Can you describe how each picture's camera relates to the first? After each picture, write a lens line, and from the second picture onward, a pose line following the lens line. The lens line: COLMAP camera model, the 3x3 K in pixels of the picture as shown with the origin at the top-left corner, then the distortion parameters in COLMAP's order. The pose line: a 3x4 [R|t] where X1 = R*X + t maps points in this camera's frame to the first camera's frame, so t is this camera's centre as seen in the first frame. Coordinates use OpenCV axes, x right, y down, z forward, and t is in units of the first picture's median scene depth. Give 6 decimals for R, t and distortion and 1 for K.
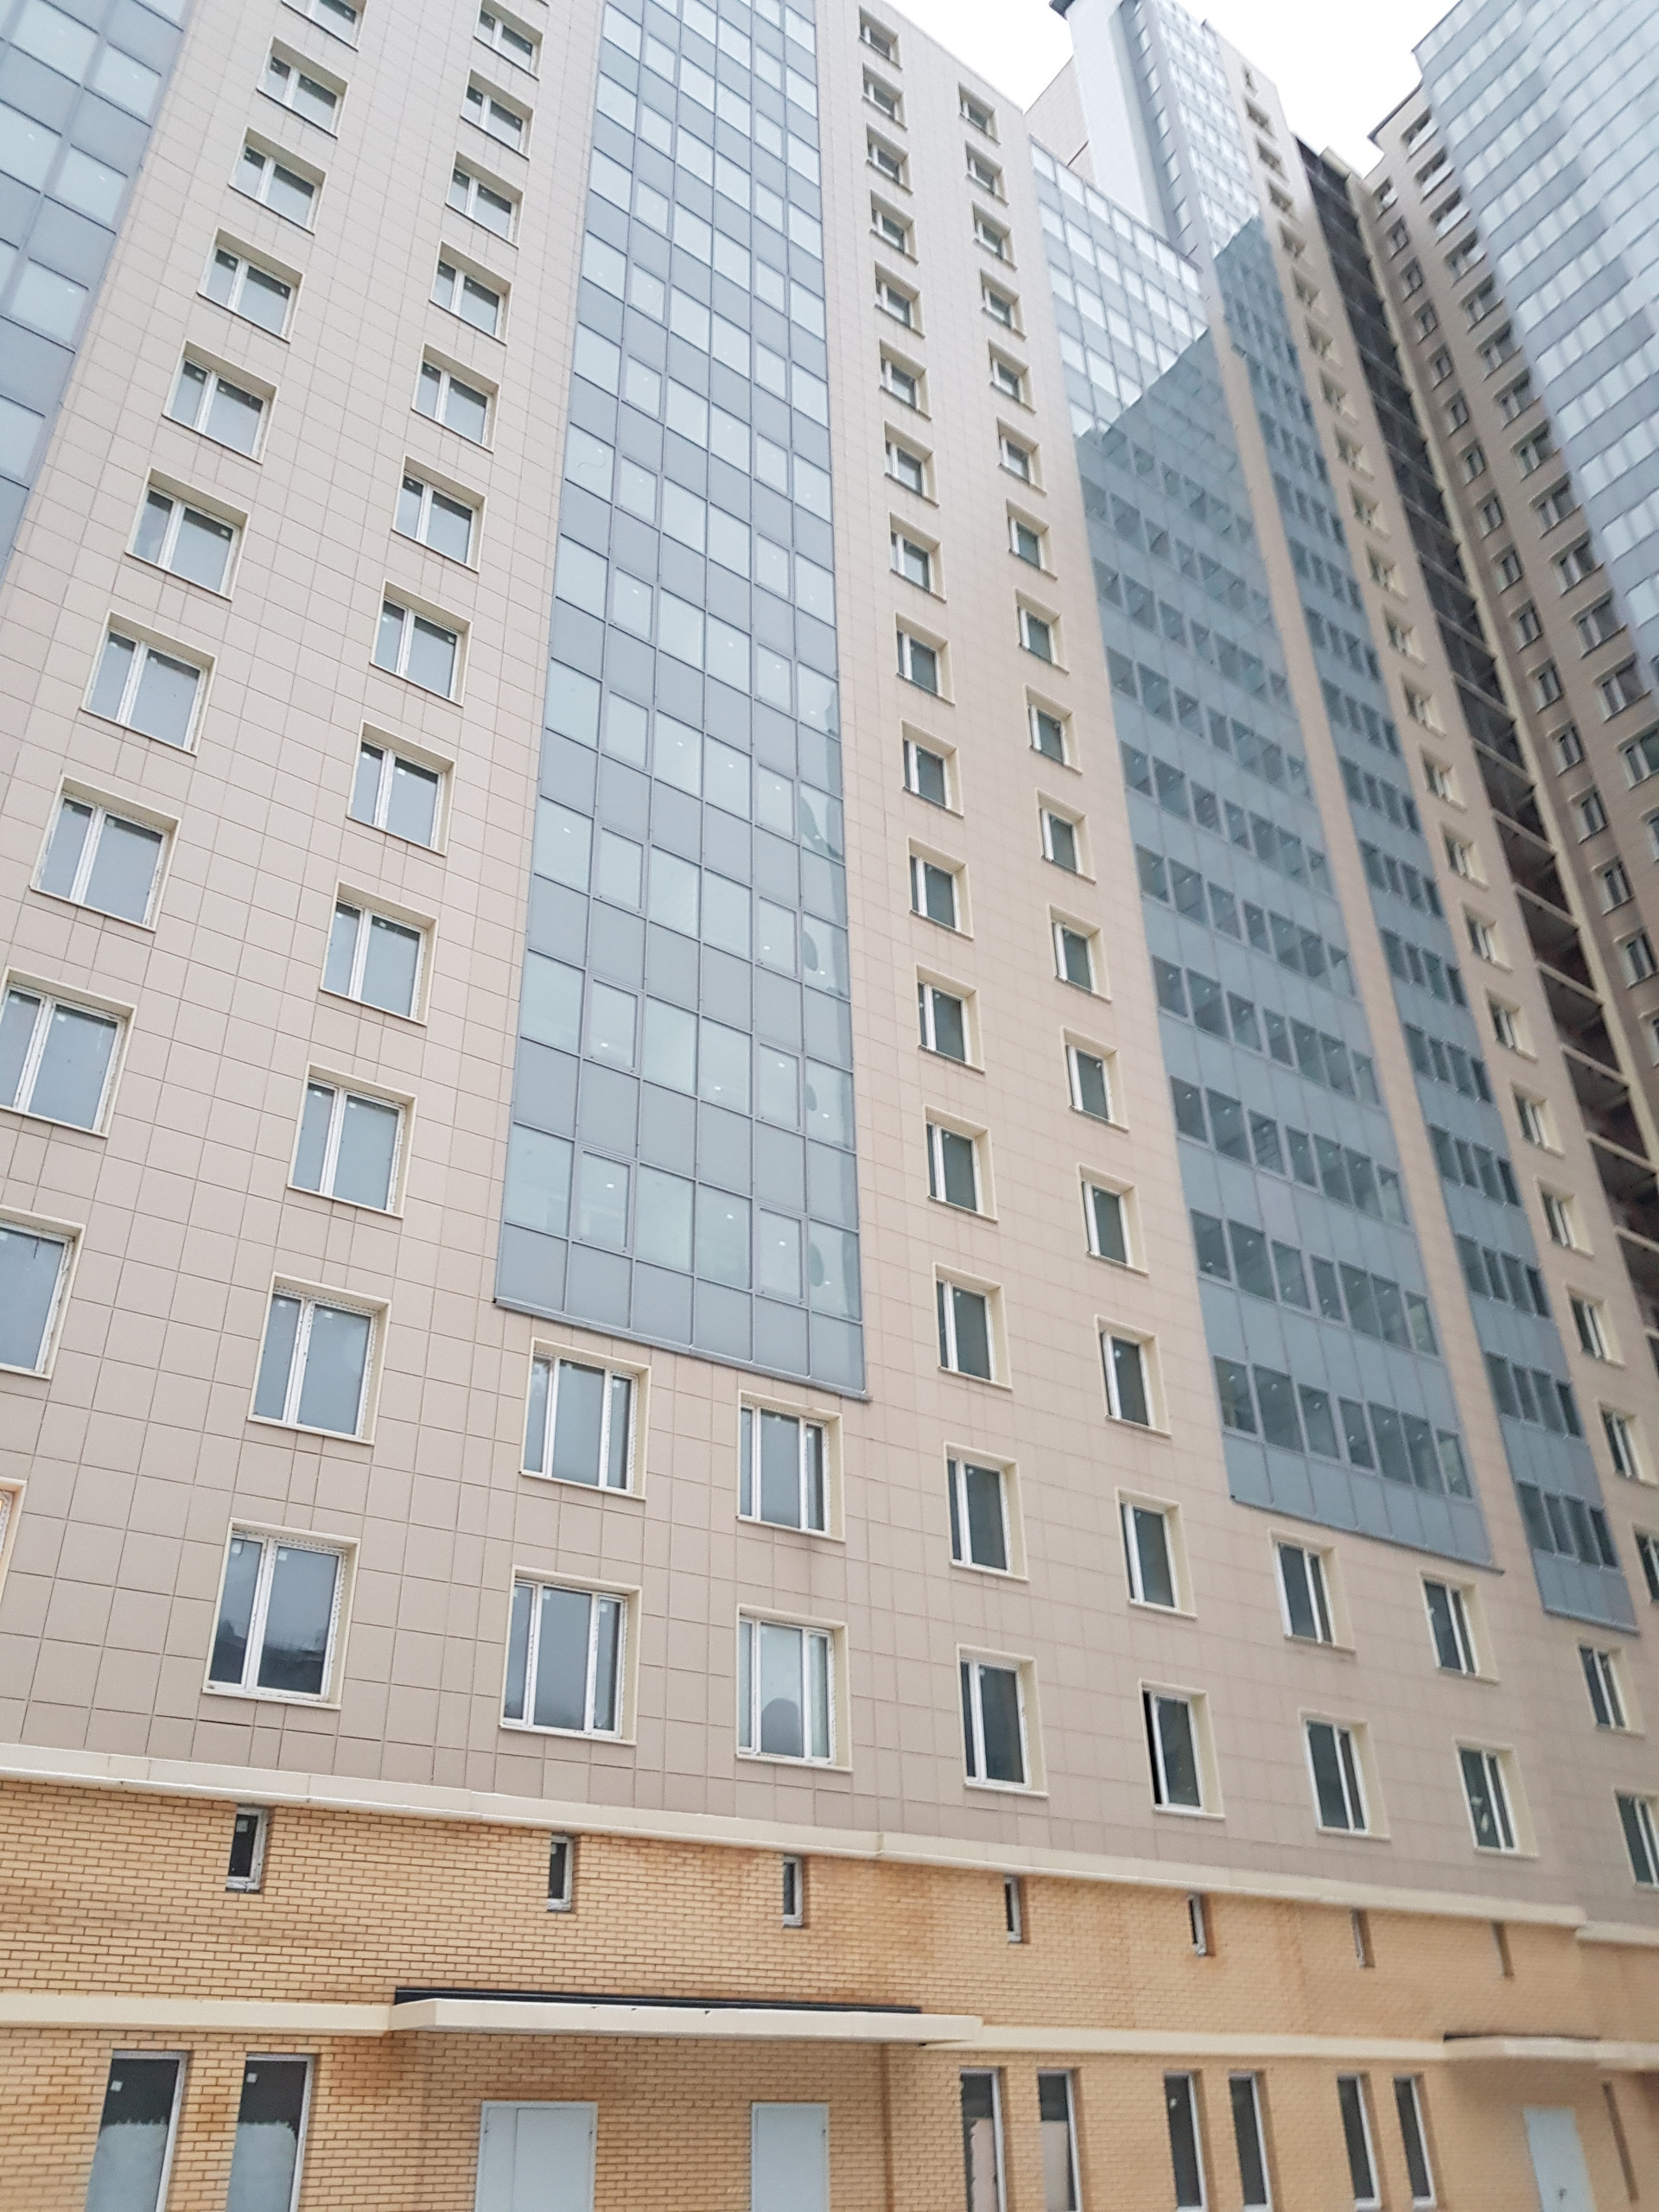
lens RADIAL K [[1698.4, 0, 824.1], [0, 1698.4, 1108.8], [0, 0, 1]] dist [0.007754, -0.018490]
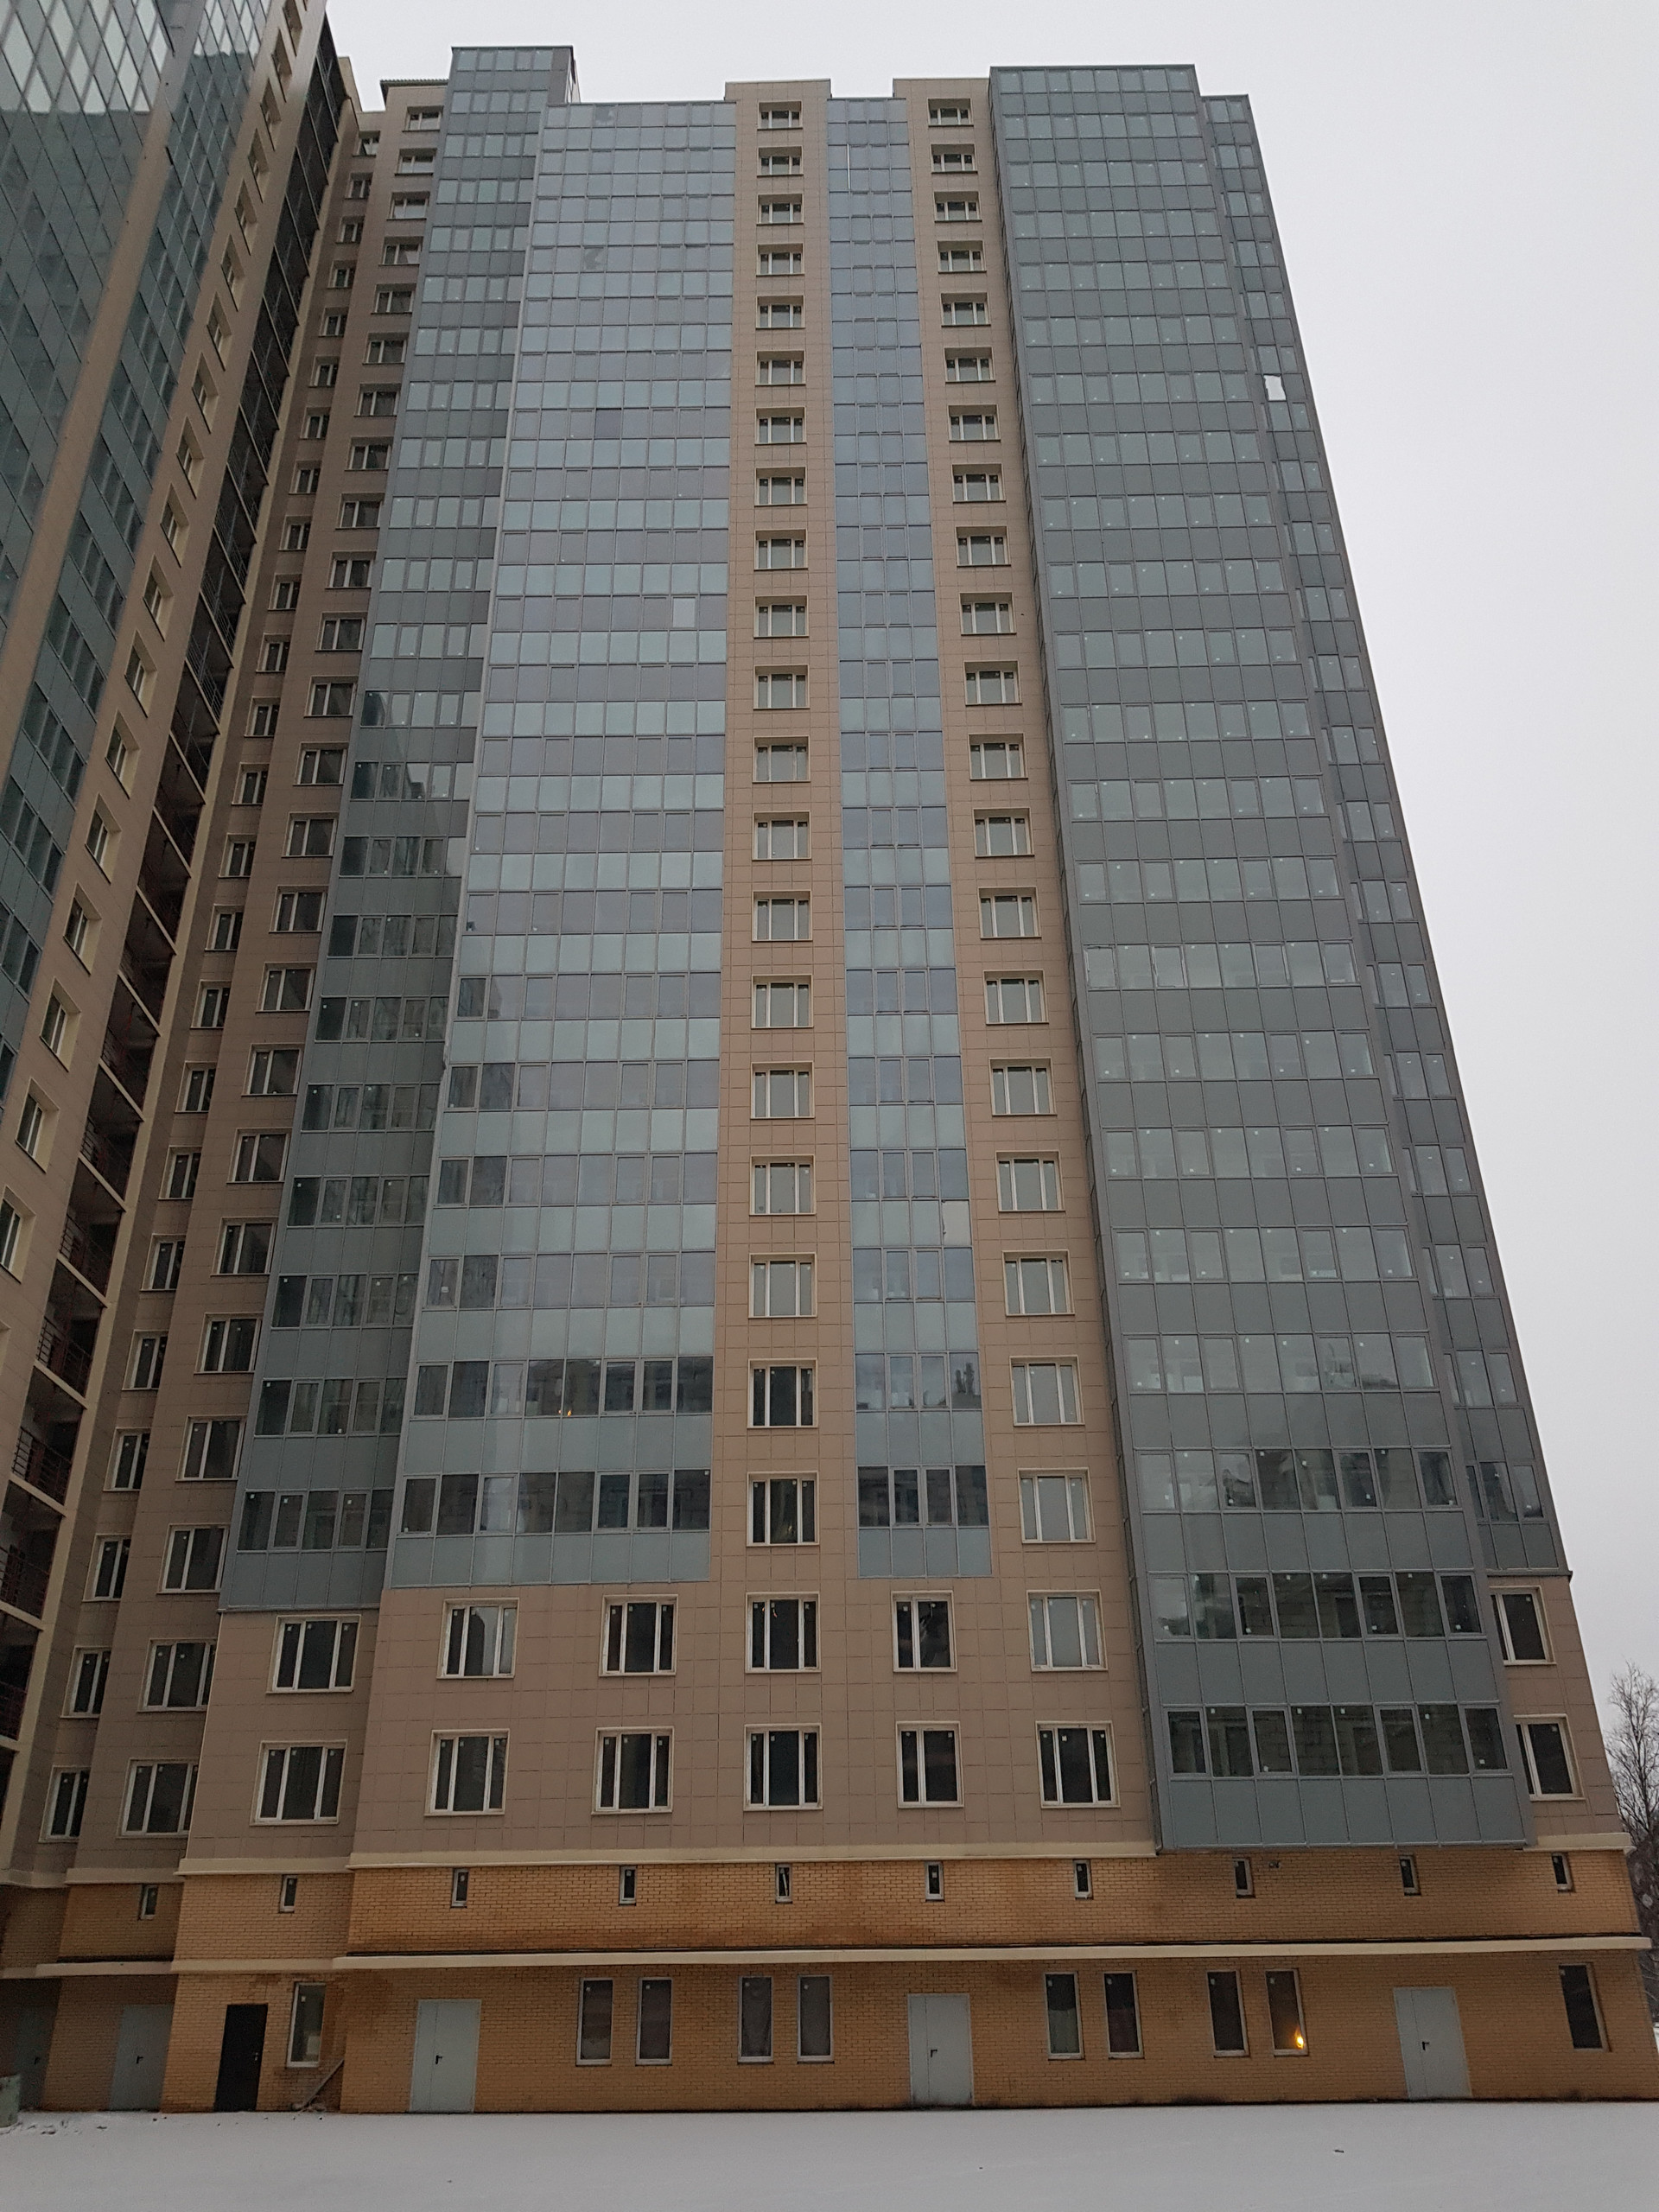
lens RADIAL K [[1698.4, 0, 830.2], [0, 1698.4, 1104.9], [0, 0, 1]] dist [0.007754, -0.018490]
pose [[0.590490, 0.385450, 0.709049, -0.000548], [-0.417031, 0.897917, -0.140821, -0.161426], [-0.690946, -0.212542, 0.690955, 0.104665]]
